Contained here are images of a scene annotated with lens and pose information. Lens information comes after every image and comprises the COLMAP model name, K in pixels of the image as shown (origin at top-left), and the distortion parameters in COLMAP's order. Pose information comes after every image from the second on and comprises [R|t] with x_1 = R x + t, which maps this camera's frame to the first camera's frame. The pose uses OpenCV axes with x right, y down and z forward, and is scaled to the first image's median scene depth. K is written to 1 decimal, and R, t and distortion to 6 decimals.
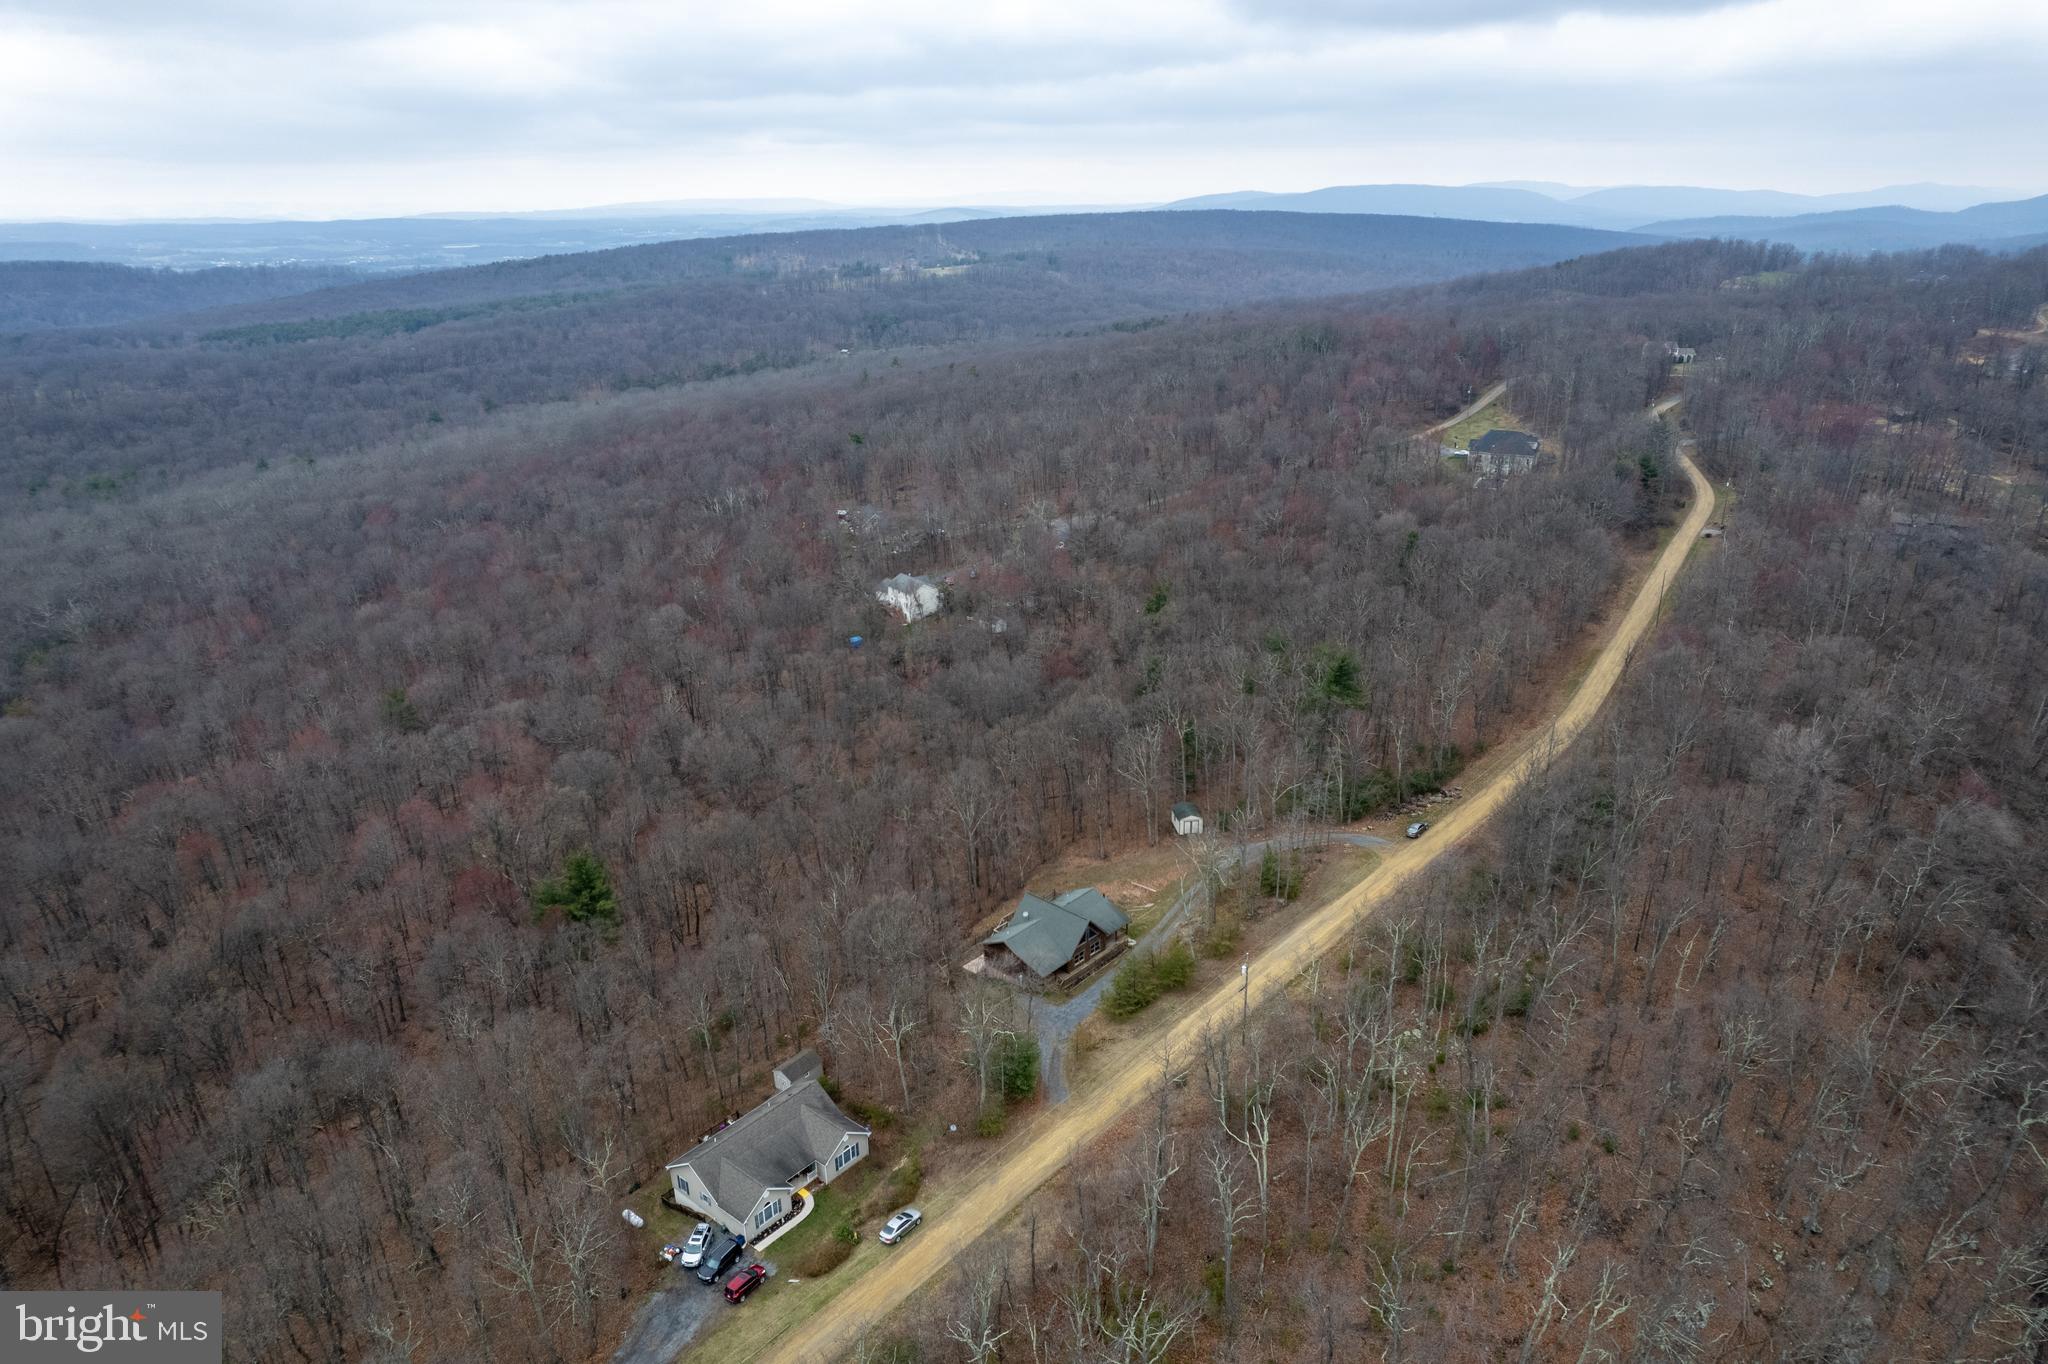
lens RADIAL K [[1315.4, 0, 1037.3], [0, 1315.4, 686.2], [0, 0, 1]] dist [-0.071266, 0.069051]
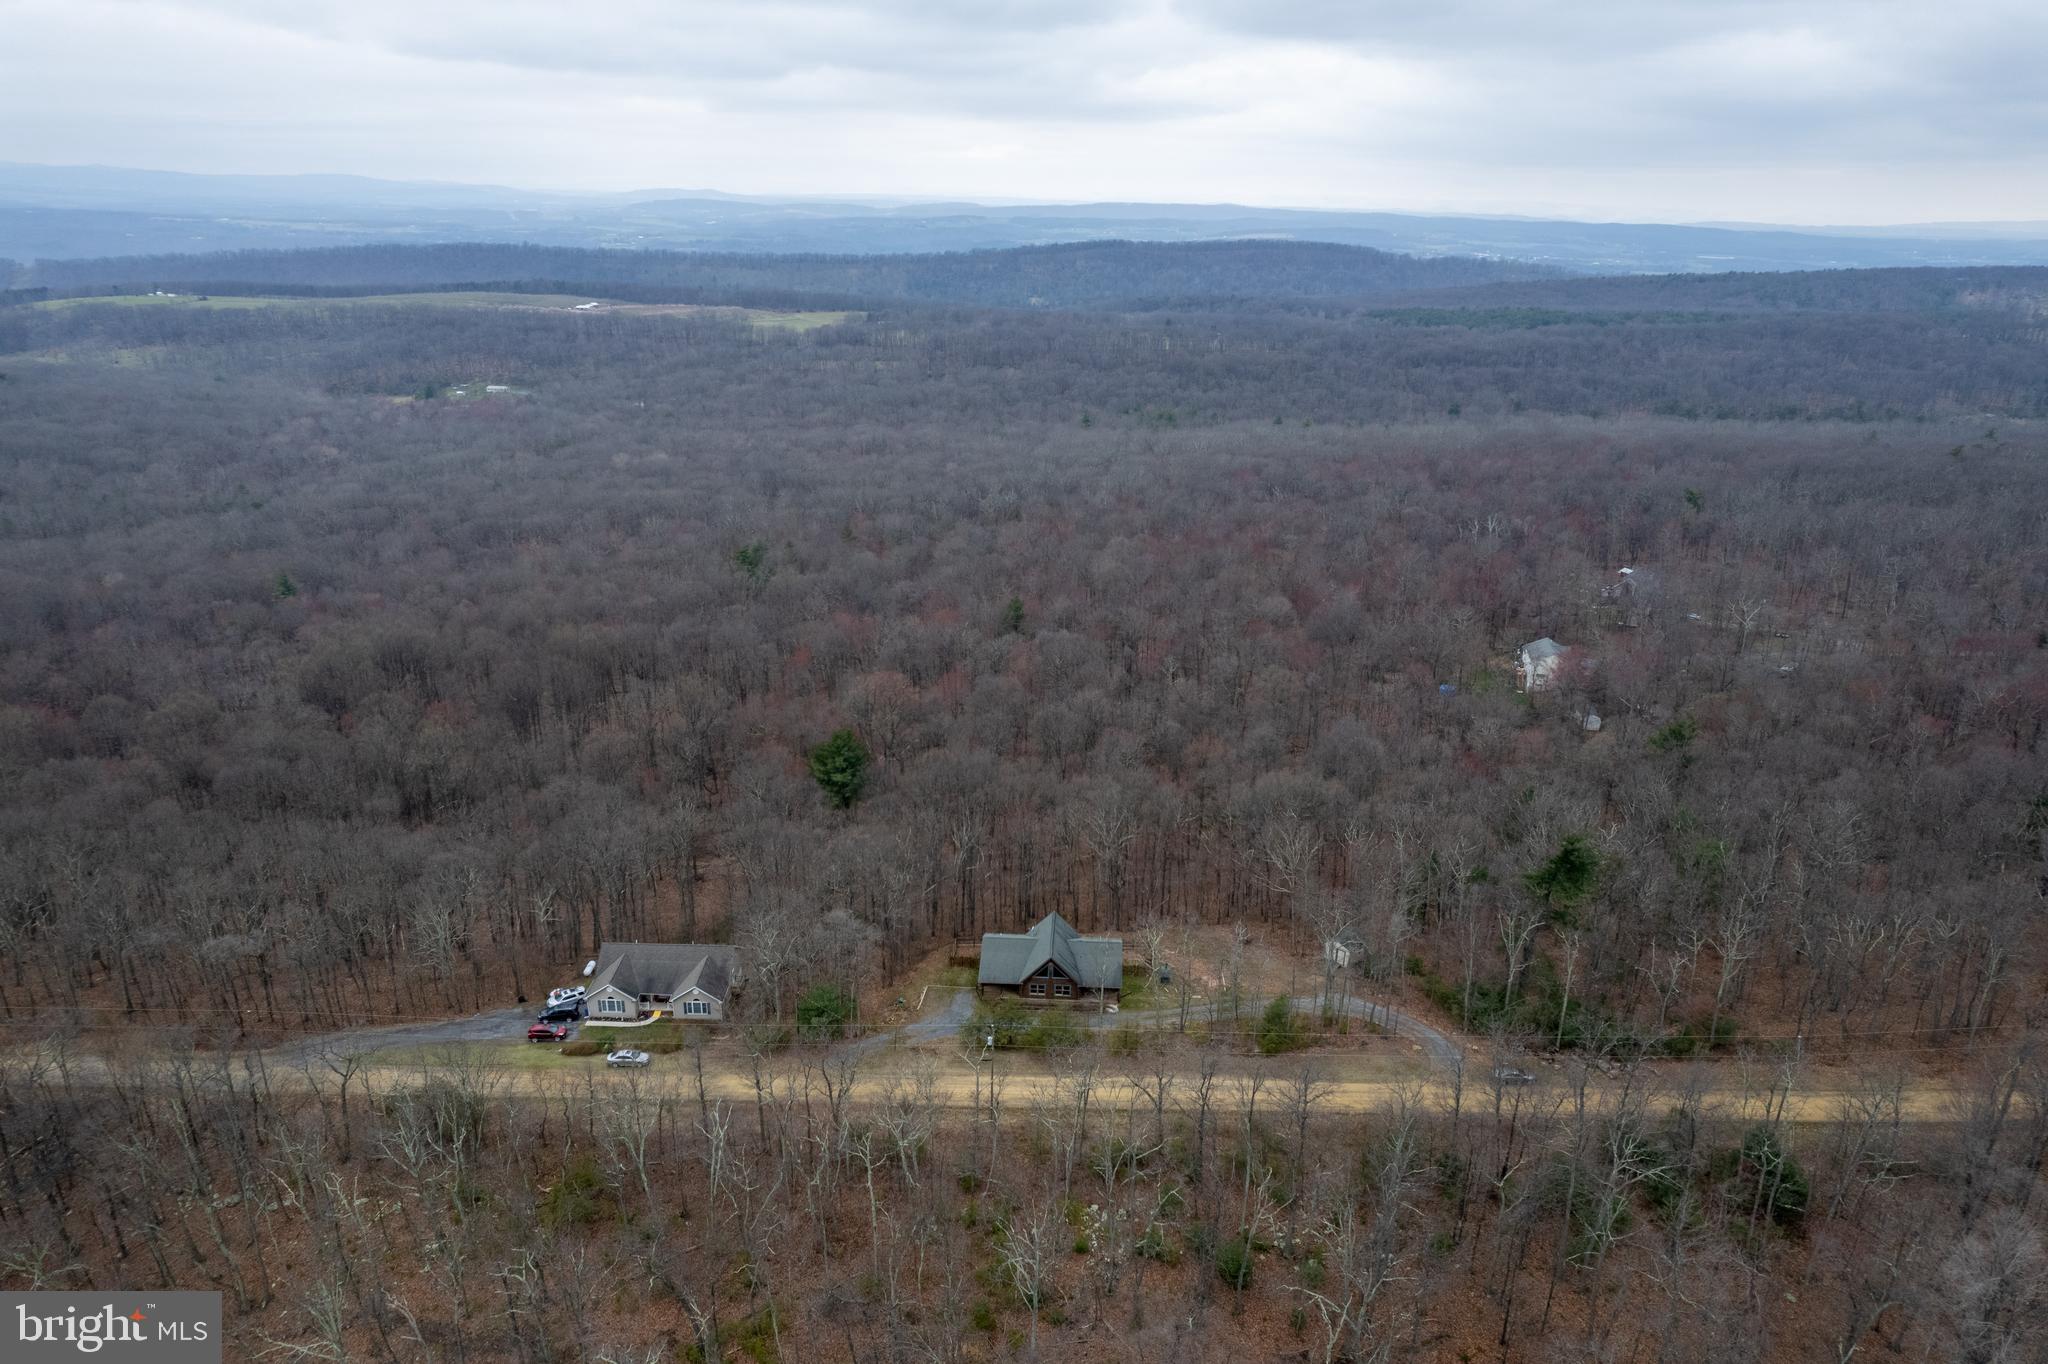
lens RADIAL K [[1315.4, 0, 1025.7], [0, 1315.4, 678.8], [0, 0, 1]] dist [-0.071266, 0.069051]
pose [[0.635553, 0.297604, -0.712393, 0.096407], [-0.304101, 0.944624, 0.123319, -0.019249], [0.709644, 0.138264, 0.690860, 0.042146]]
